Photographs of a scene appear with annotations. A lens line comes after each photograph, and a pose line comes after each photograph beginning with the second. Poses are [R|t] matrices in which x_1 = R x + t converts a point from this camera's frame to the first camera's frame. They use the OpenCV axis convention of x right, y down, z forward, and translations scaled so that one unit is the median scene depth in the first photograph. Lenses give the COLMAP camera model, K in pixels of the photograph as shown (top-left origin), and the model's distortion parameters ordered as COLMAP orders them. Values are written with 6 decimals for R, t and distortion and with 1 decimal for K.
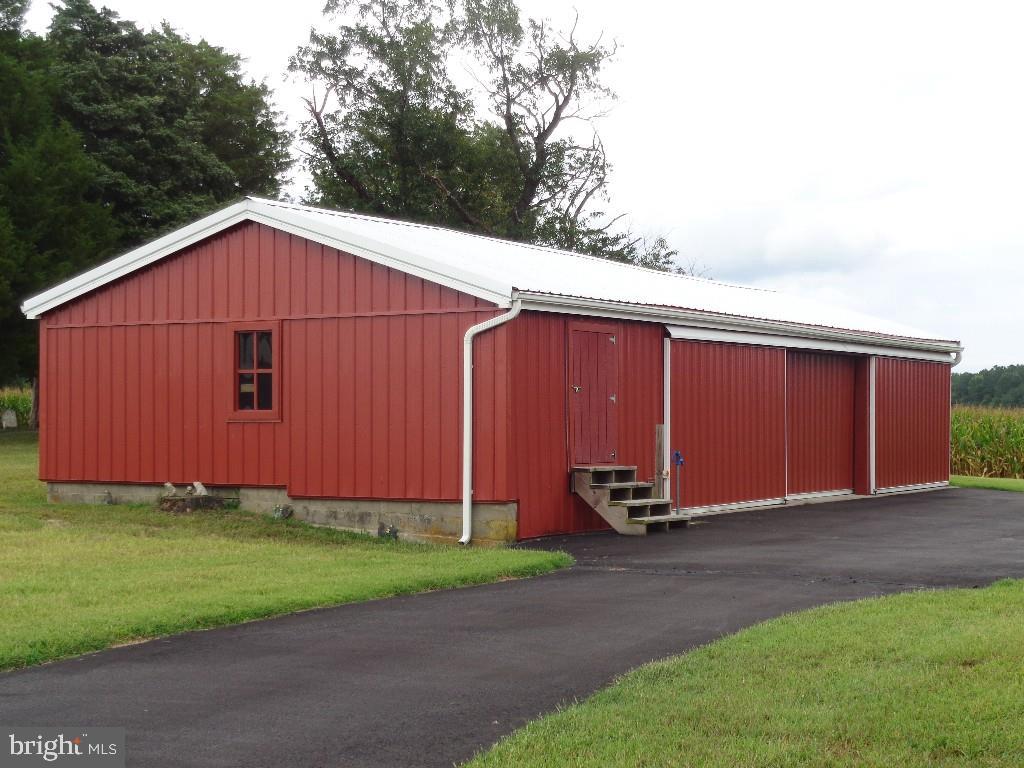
lens RADIAL K [[1825.0, 0, 512.4], [0, 1825.0, 385.5], [0, 0, 1]] dist [0.038239, 0.000000]
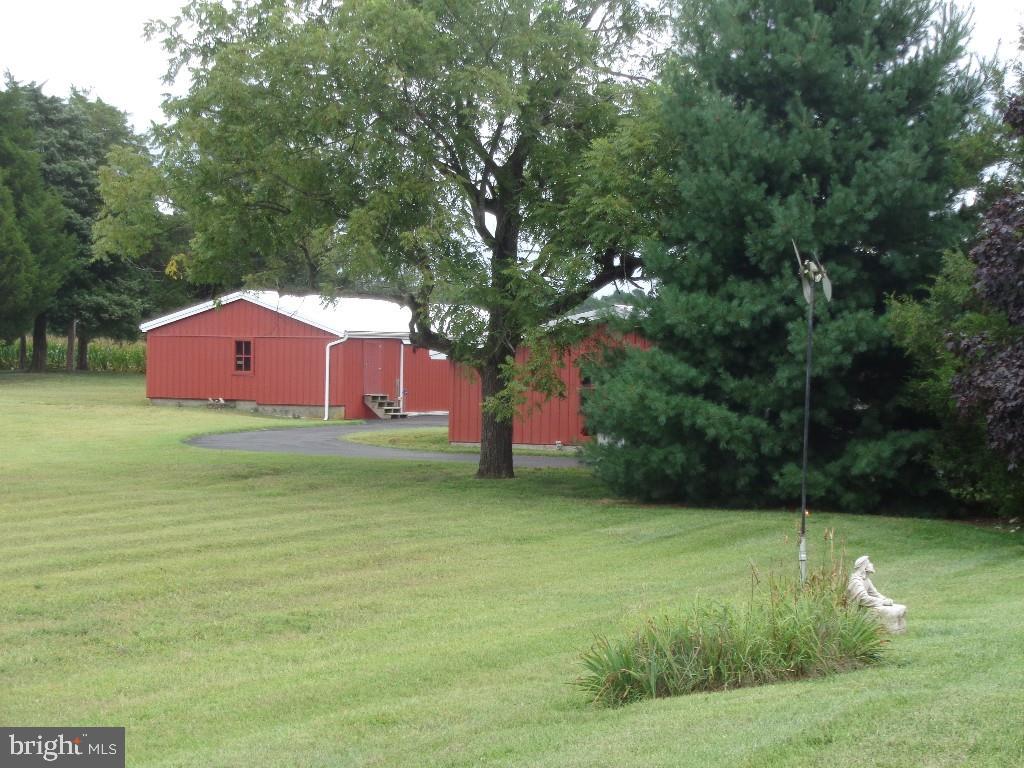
lens RADIAL K [[2620.3, 0, 512.2], [0, 2620.3, 384.2], [0, 0, 1]] dist [0.054629, 0.000000]
pose [[0.994843, 0.013768, 0.100484, -0.134714], [-0.016804, 0.999426, 0.029431, -0.084956], [-0.100021, -0.030967, 0.994503, -2.784192]]
